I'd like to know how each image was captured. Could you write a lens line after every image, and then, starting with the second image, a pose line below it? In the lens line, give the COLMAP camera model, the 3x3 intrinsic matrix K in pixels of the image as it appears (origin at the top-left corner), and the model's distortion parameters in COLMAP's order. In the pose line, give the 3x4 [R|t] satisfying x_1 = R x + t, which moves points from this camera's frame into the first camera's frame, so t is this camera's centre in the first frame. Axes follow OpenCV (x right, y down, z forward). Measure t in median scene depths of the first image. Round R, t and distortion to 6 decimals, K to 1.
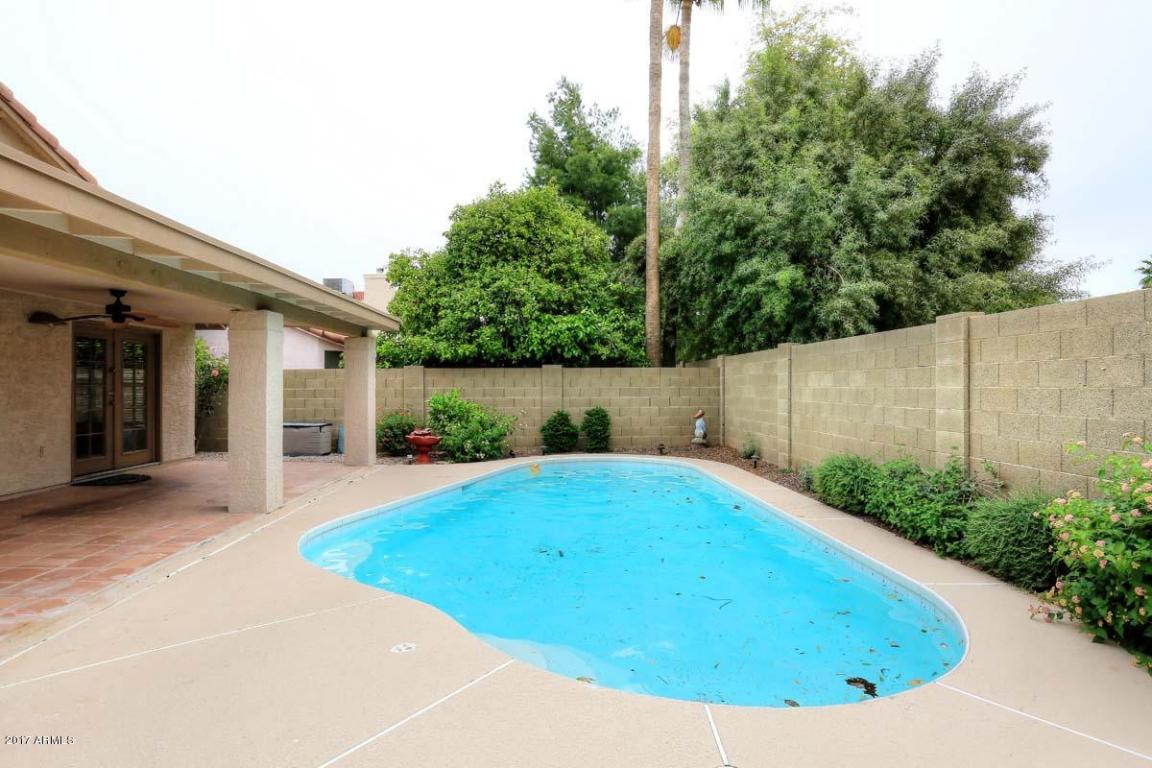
lens RADIAL K [[620.8, 0, 577.3], [0, 620.8, 381.8], [0, 0, 1]] dist [-0.058591, 0.031776]
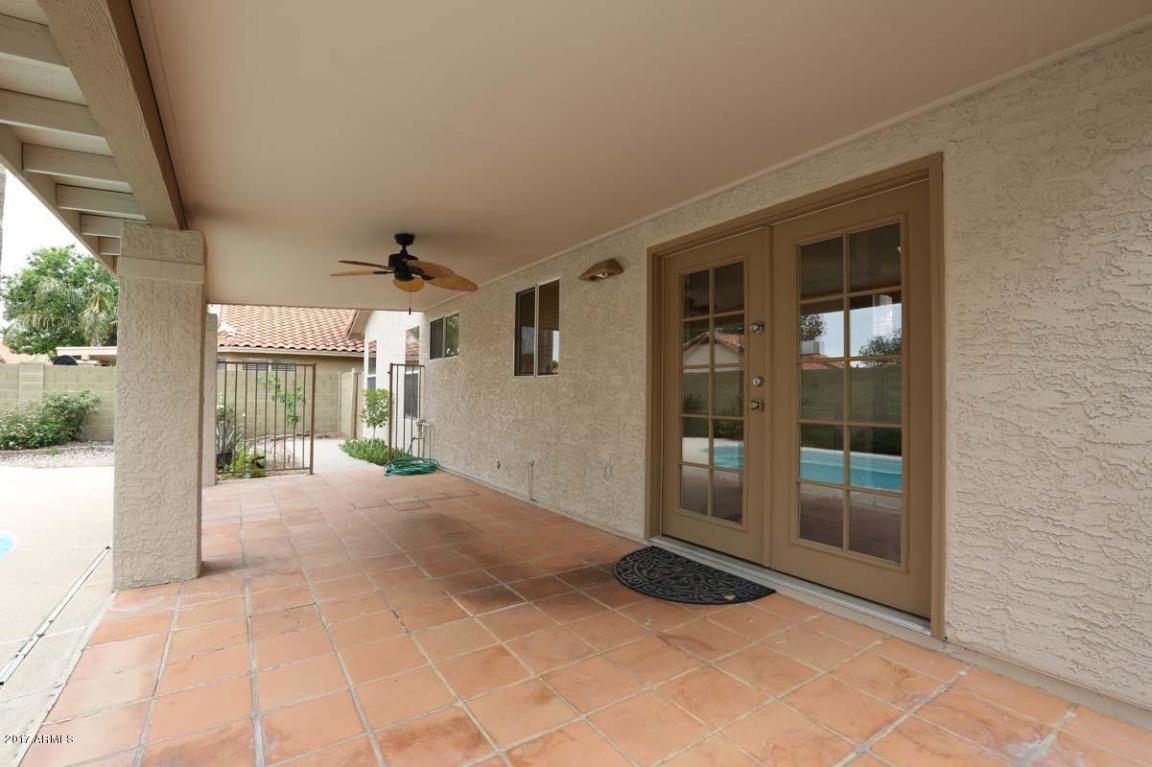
lens RADIAL K [[532.6, 0, 566.4], [0, 532.6, 380.0], [0, 0, 1]] dist [-0.063795, 0.024373]
pose [[-0.865272, -0.017546, -0.500996, -0.469868], [-0.003438, 0.999571, -0.029070, 0.028069], [0.501292, -0.023431, -0.864961, 1.246665]]
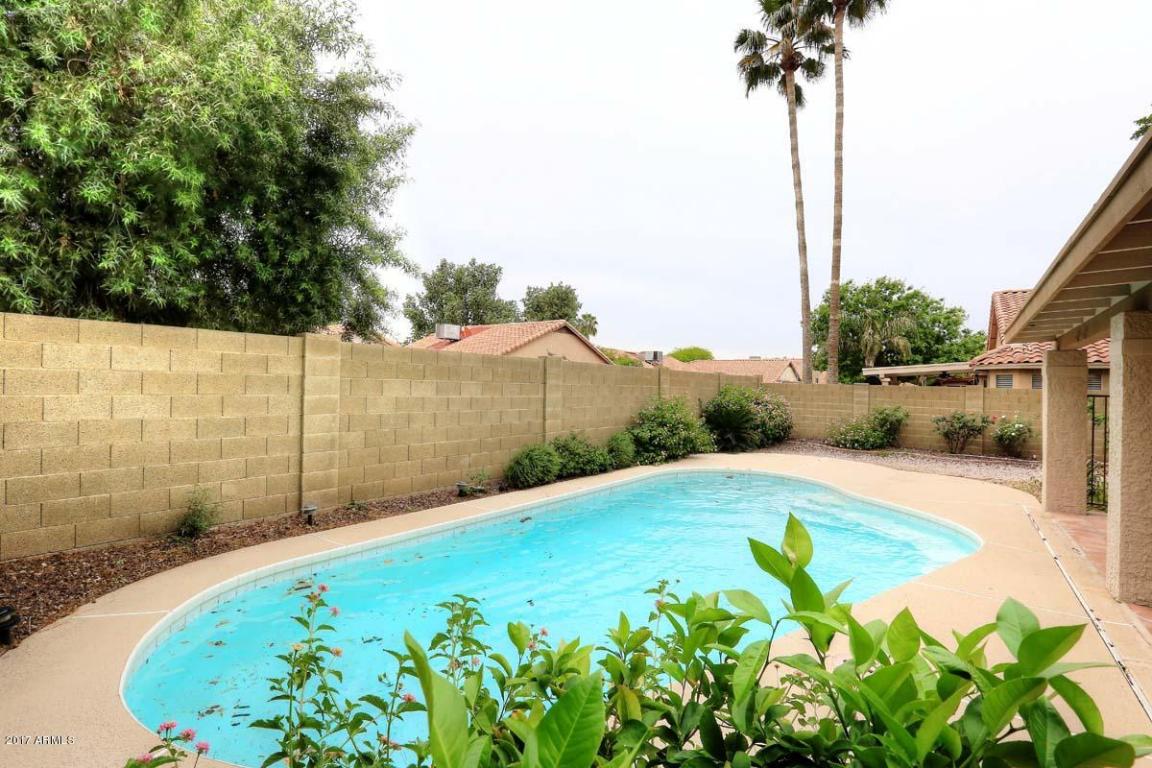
lens RADIAL K [[532.6, 0, 566.4], [0, 532.6, 380.5], [0, 0, 1]] dist [-0.063795, 0.024373]
pose [[-0.774584, -0.013362, 0.632330, -0.285101], [-0.027710, 0.999534, -0.012823, -0.010848], [-0.631863, -0.027454, -0.774593, 1.442028]]
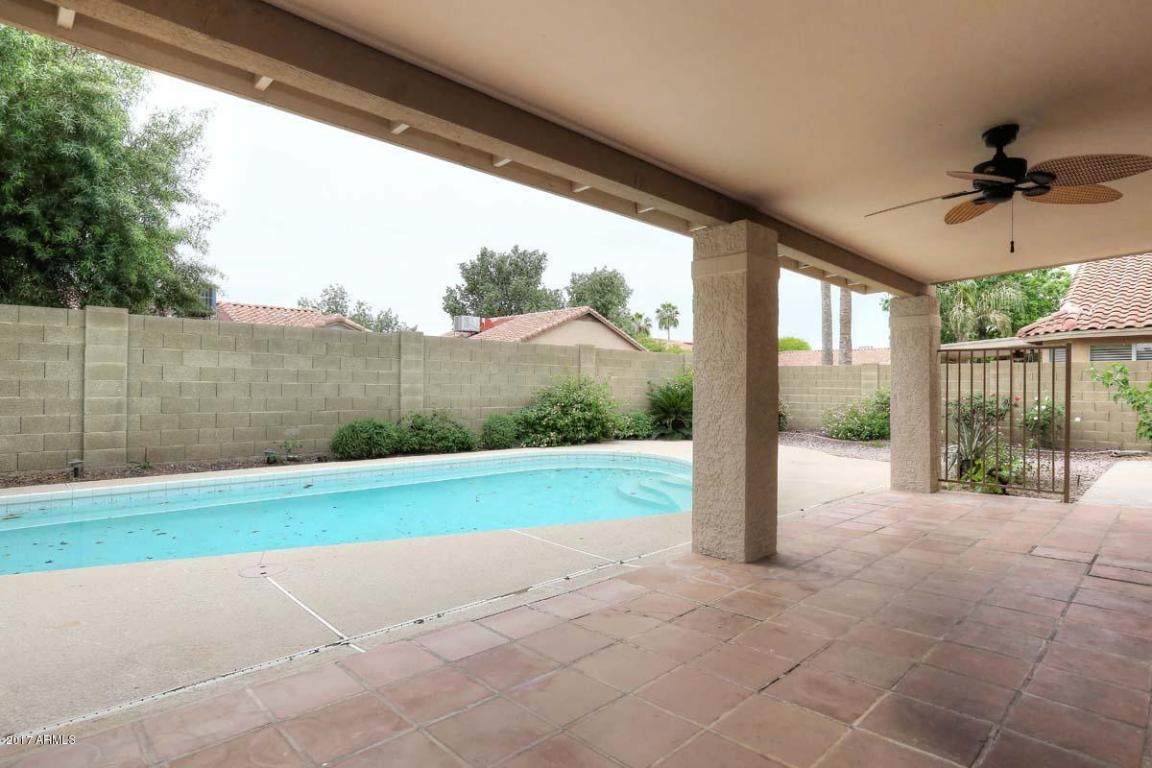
lens RADIAL K [[604.8, 0, 576.0], [0, 604.8, 384.0], [0, 0, 1]] dist [-0.053043, 0.036808]
pose [[-0.656342, -0.001790, 0.754462, -0.676908], [-0.013865, 0.999857, -0.009689, 0.036565], [-0.754336, -0.016820, -0.656273, 1.169558]]
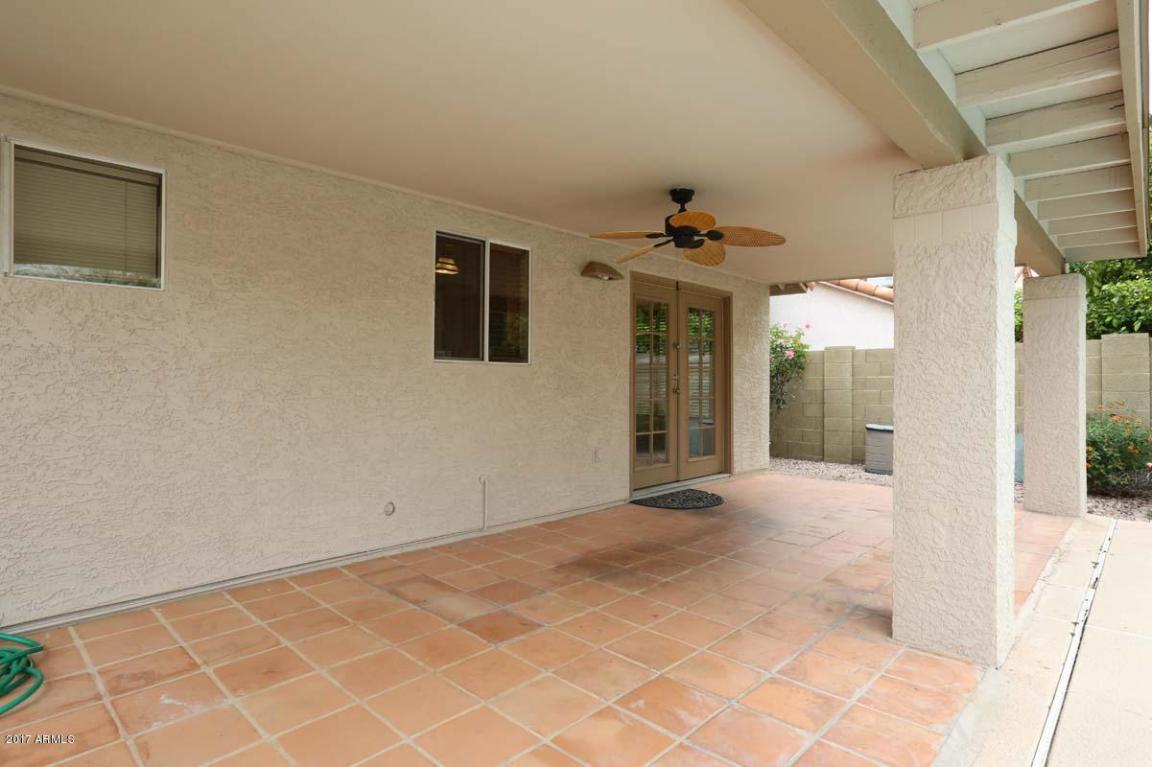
lens RADIAL K [[620.8, 0, 577.3], [0, 620.8, 381.3], [0, 0, 1]] dist [-0.058591, 0.031776]
pose [[0.686243, -0.001564, -0.727370, -0.305632], [0.004110, 0.999990, 0.001727, 0.021323], [0.727360, -0.004175, 0.686243, 0.400436]]
